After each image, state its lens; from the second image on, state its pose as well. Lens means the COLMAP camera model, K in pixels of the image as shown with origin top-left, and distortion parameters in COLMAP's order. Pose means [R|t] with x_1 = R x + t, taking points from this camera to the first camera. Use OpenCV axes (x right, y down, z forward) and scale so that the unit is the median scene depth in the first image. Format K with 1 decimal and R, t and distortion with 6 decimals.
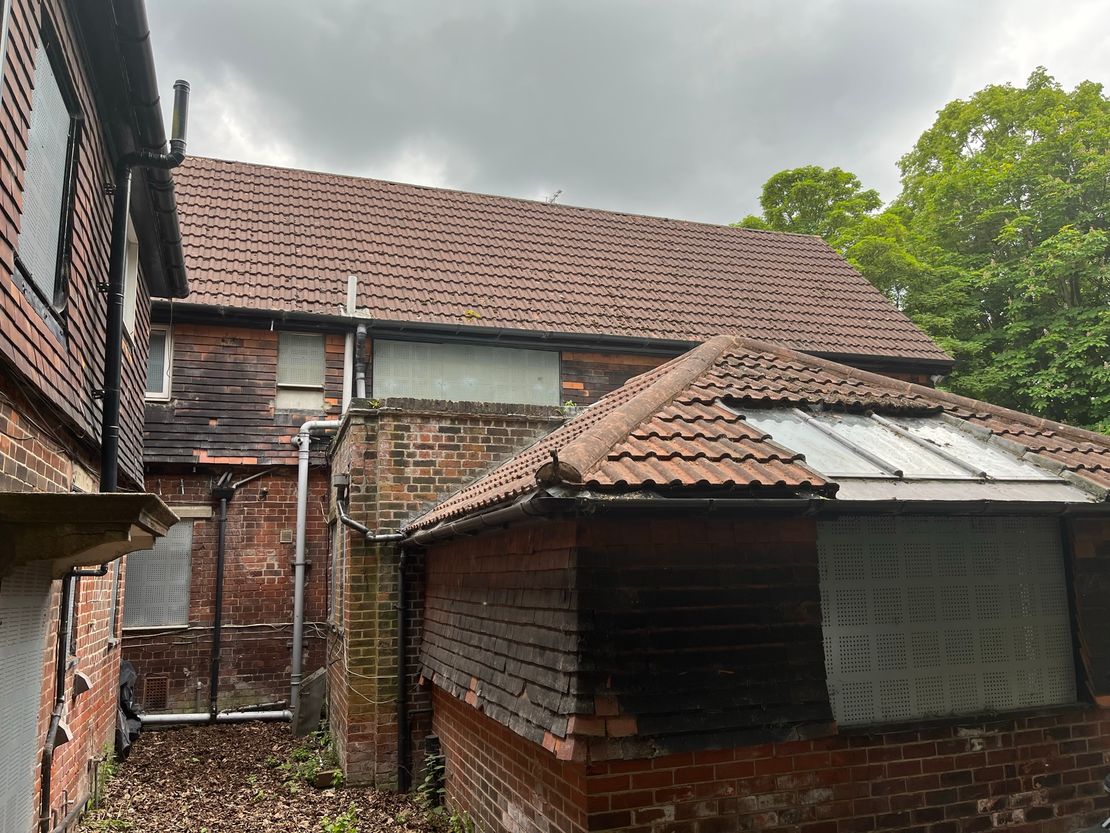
lens RADIAL K [[831.2, 0, 553.0], [0, 831.2, 417.5], [0, 0, 1]] dist [0.034615, -0.003730]
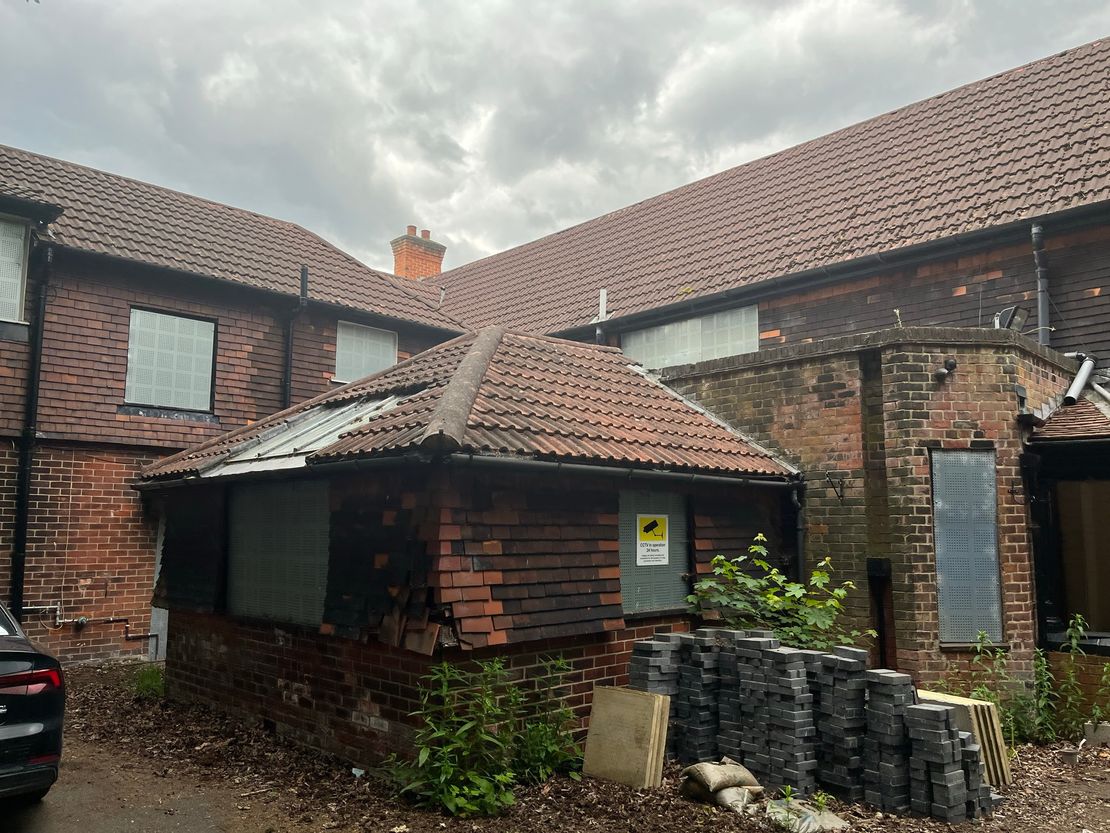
lens RADIAL K [[831.2, 0, 552.5], [0, 831.2, 418.4], [0, 0, 1]] dist [0.034615, -0.003730]
pose [[0.388057, -0.094812, -0.916745, 0.881394], [0.152728, 0.987557, -0.037486, 0.061393], [0.908893, -0.125466, 0.397709, 0.397252]]
